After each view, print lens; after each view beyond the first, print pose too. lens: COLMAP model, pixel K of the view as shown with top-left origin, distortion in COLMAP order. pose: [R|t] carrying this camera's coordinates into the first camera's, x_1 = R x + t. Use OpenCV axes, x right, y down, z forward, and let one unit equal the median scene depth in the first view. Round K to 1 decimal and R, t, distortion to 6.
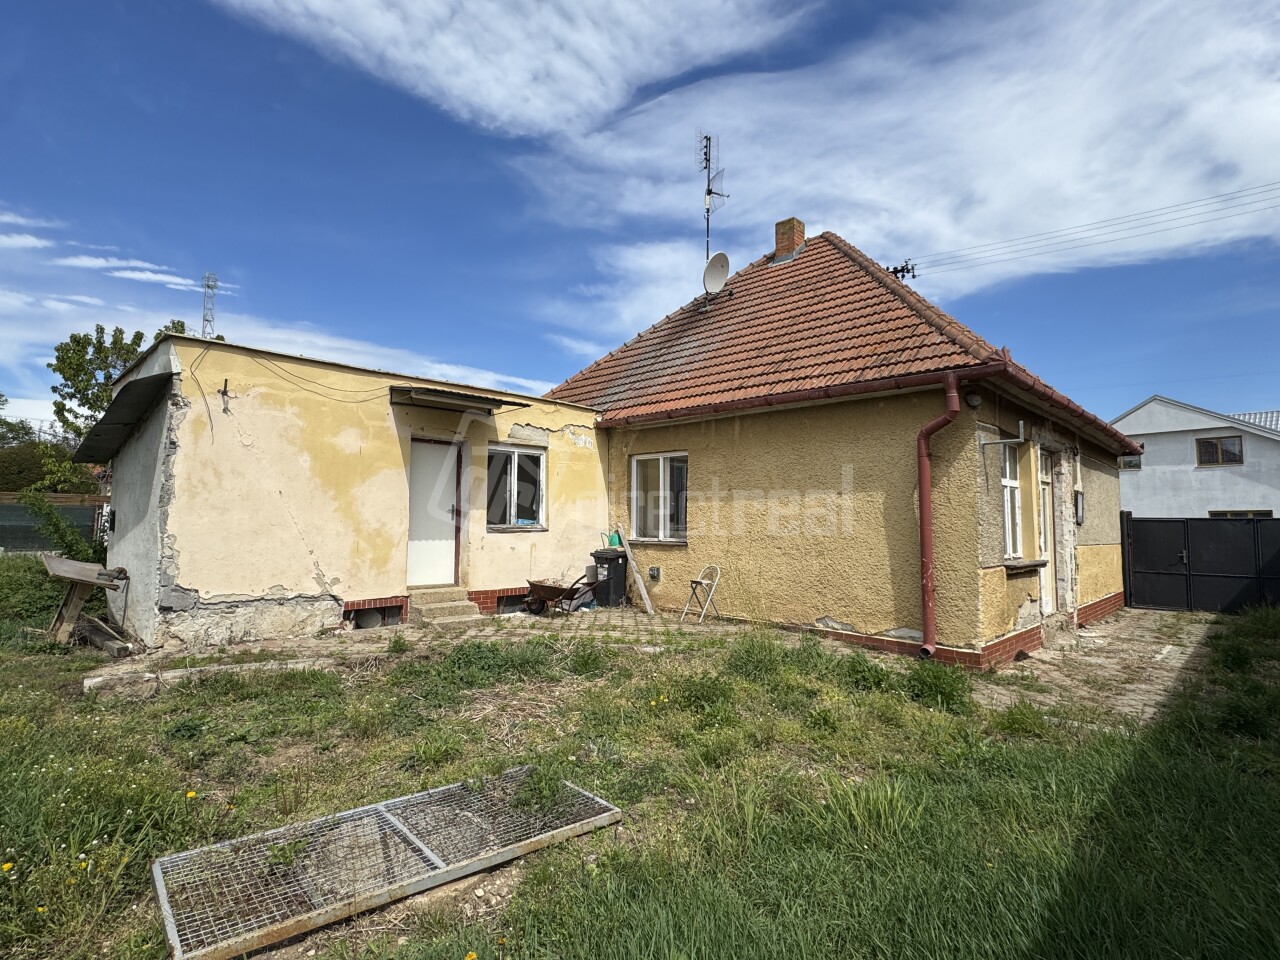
lens RADIAL K [[683.8, 0, 640.4], [0, 683.8, 480.6], [0, 0, 1]] dist [-0.000411, -0.000051]
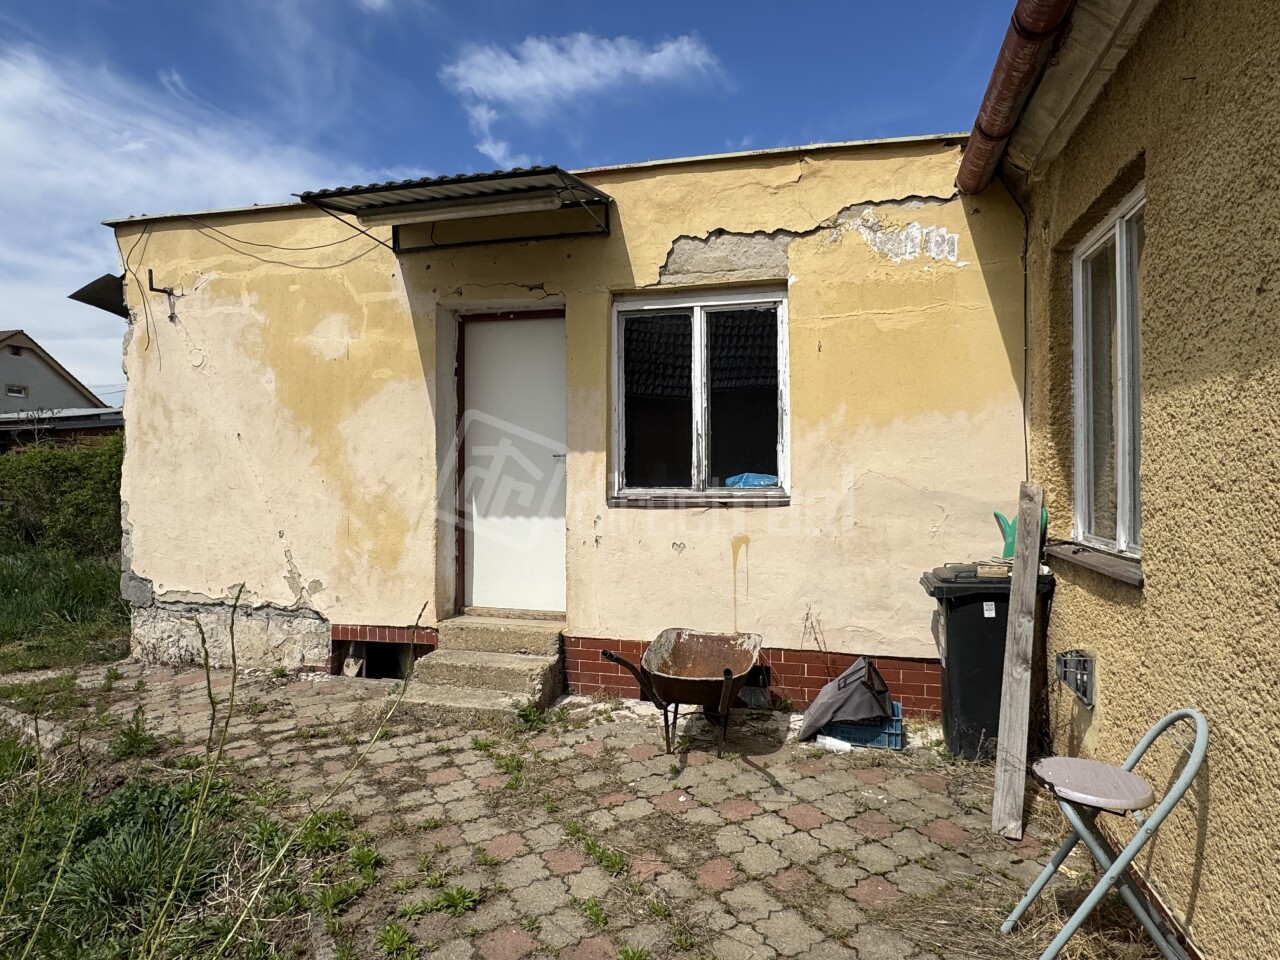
lens RADIAL K [[808.9, 0, 637.5], [0, 808.9, 474.4], [0, 0, 1]] dist [-0.003066, -0.000177]
pose [[0.470028, -0.010620, -0.882587, 0.270108], [0.057959, 0.998141, 0.018856, 0.055298], [0.880746, -0.060017, 0.469770, 0.903162]]
